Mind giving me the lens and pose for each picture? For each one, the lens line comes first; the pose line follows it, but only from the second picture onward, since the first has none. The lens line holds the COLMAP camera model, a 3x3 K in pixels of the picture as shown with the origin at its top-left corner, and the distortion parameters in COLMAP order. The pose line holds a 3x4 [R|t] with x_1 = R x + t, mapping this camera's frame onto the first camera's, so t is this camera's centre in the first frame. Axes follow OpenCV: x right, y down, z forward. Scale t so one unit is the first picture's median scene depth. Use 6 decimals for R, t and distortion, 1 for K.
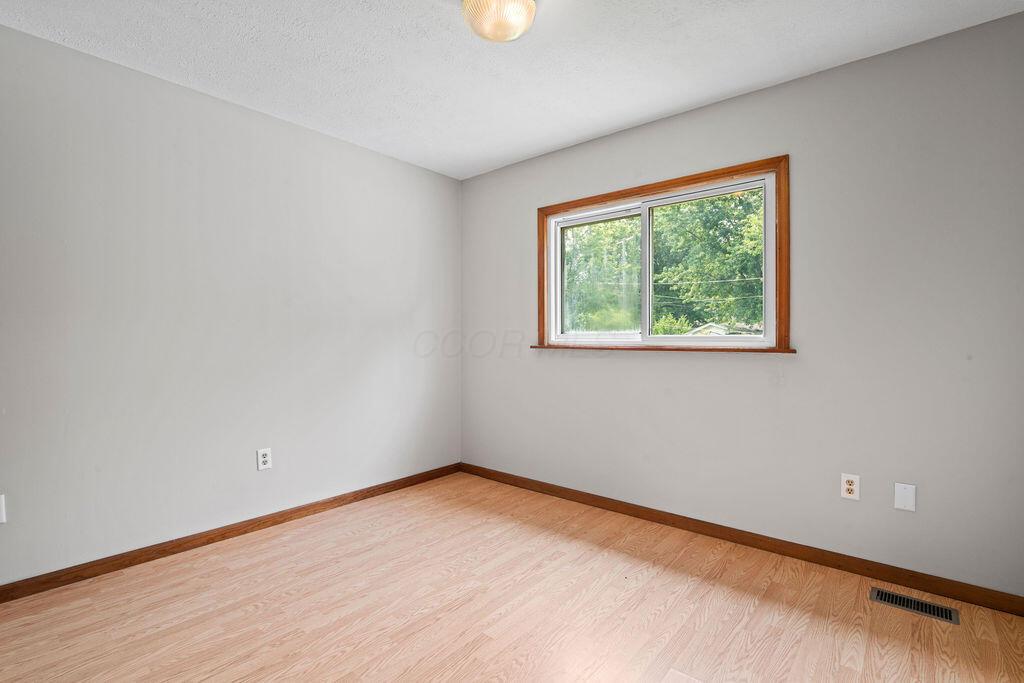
lens RADIAL K [[474.5, 0, 514.3], [0, 474.5, 339.8], [0, 0, 1]] dist [0.000801, 0.000181]
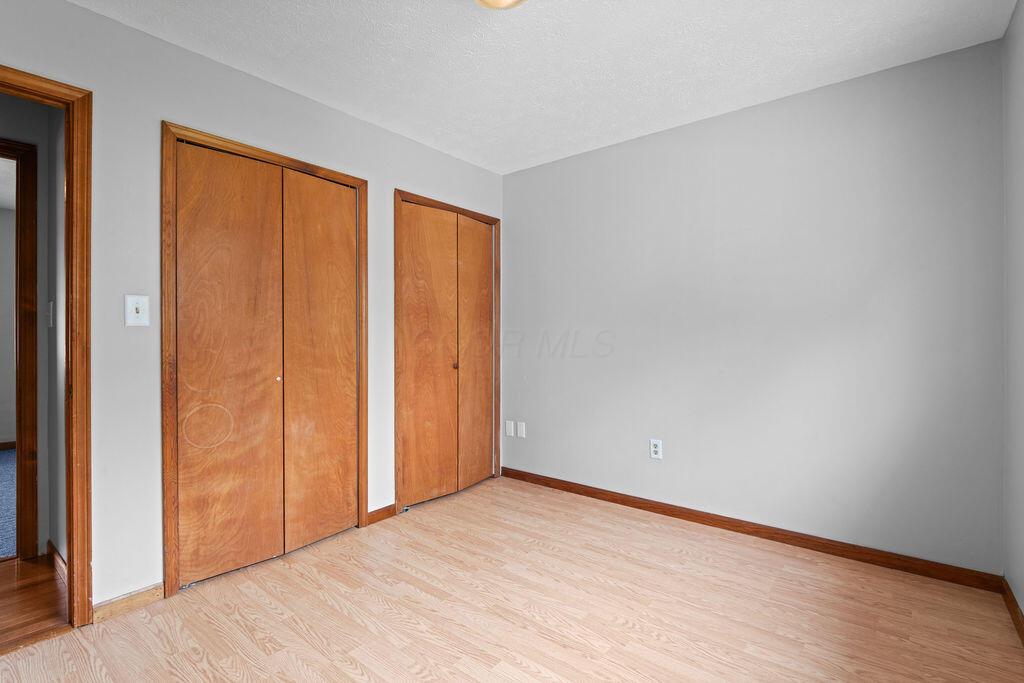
lens RADIAL K [[474.5, 0, 515.2], [0, 474.5, 340.2], [0, 0, 1]] dist [0.000801, 0.000181]
pose [[0.040718, 0.005188, -0.999157, 0.621962], [-0.003049, 0.999983, 0.005068, -0.002373], [0.999166, 0.002840, 0.040733, 0.727574]]
